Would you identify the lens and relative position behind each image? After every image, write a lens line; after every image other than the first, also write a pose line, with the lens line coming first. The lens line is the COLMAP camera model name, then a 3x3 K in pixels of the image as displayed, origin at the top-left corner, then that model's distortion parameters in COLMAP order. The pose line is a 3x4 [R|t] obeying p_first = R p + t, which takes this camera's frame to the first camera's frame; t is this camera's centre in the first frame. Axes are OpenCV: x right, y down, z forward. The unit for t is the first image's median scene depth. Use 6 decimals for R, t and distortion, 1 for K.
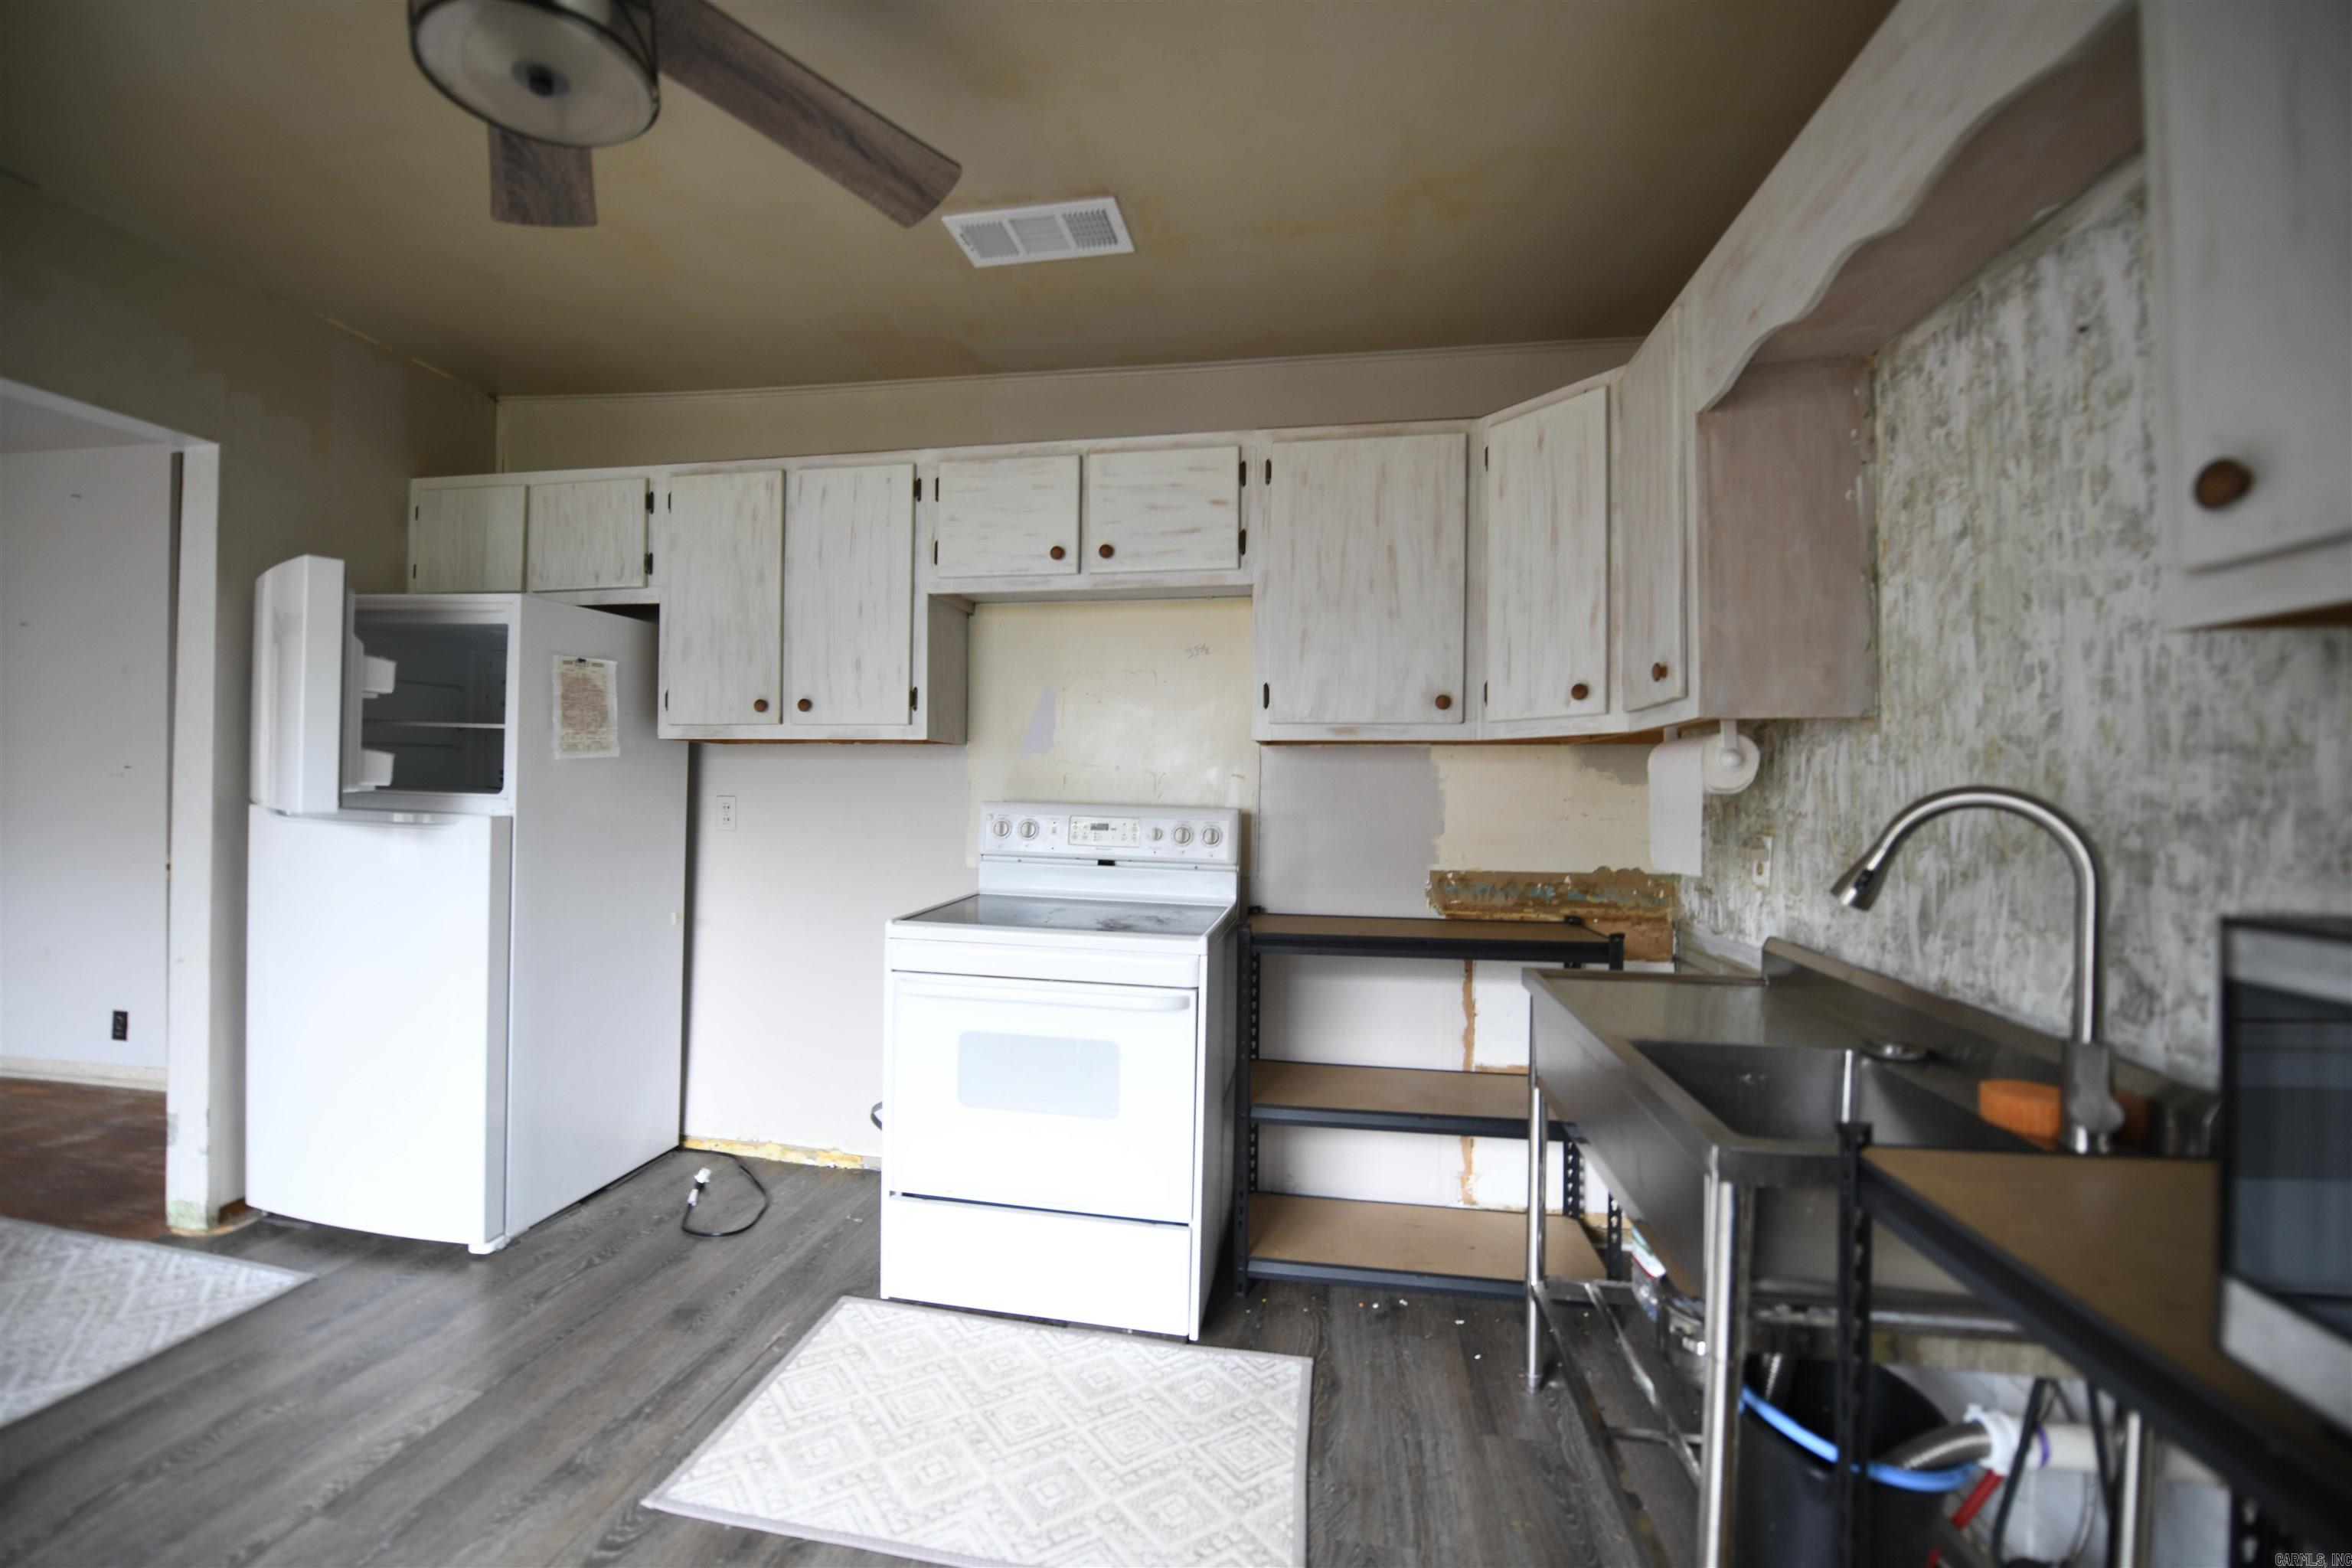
lens RADIAL K [[942.1, 0, 1174.2], [0, 942.1, 786.3], [0, 0, 1]] dist [-0.015499, -0.001235]
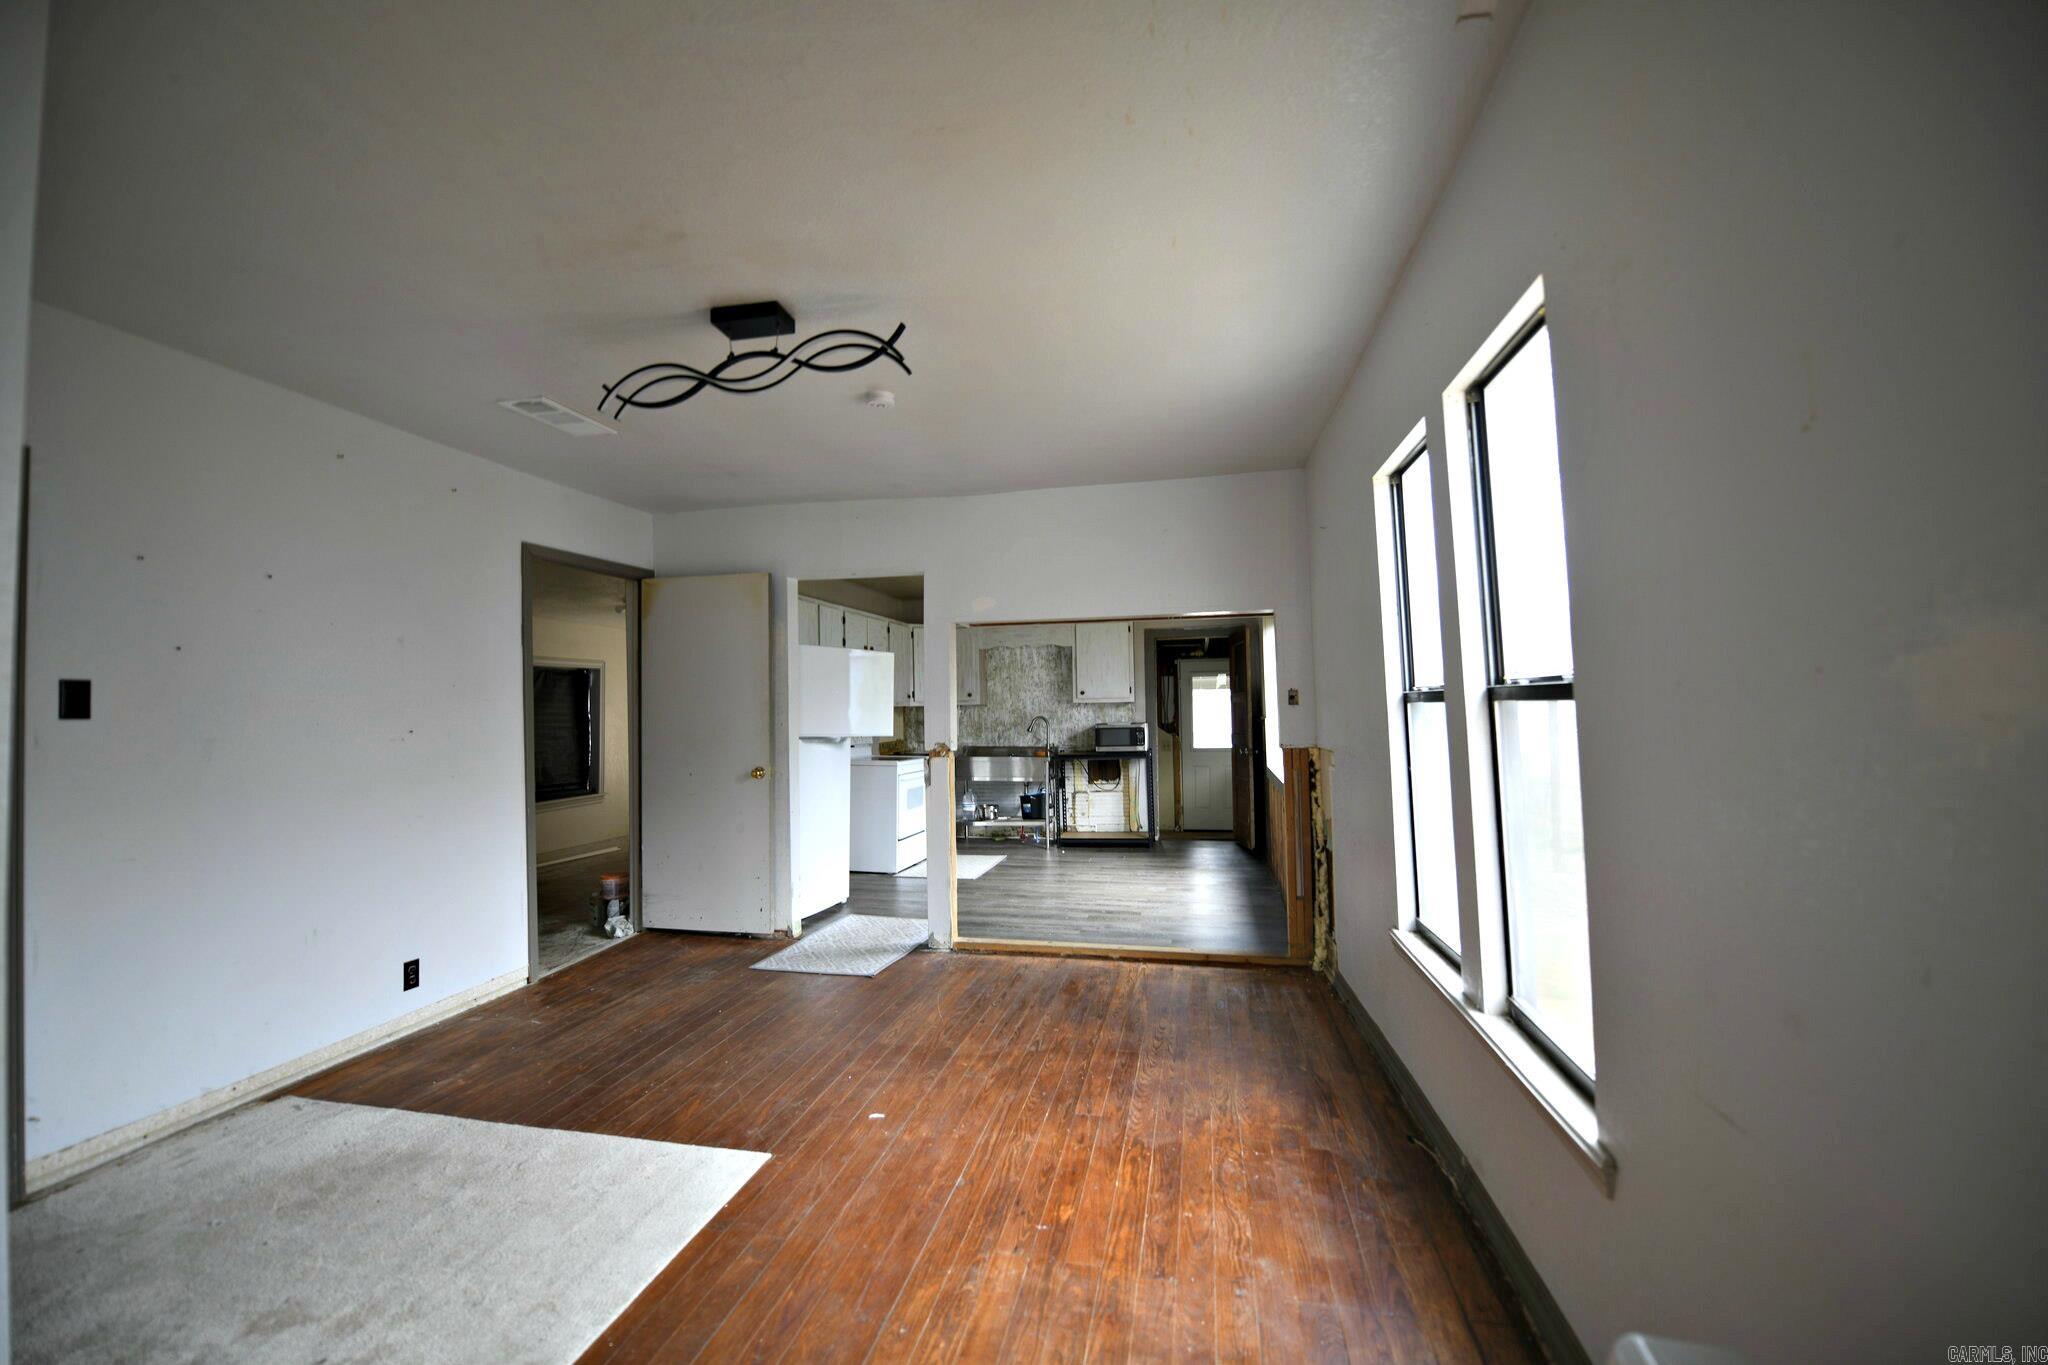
lens RADIAL K [[808.3, 0, 1019.7], [0, 808.3, 680.8], [0, 0, 1]] dist [-0.012013, -0.008646]
pose [[0.057345, 0.021931, 0.998114, -3.021498], [0.014095, 0.999641, -0.022774, -0.072589], [-0.998255, 0.015375, 0.057015, 0.356665]]
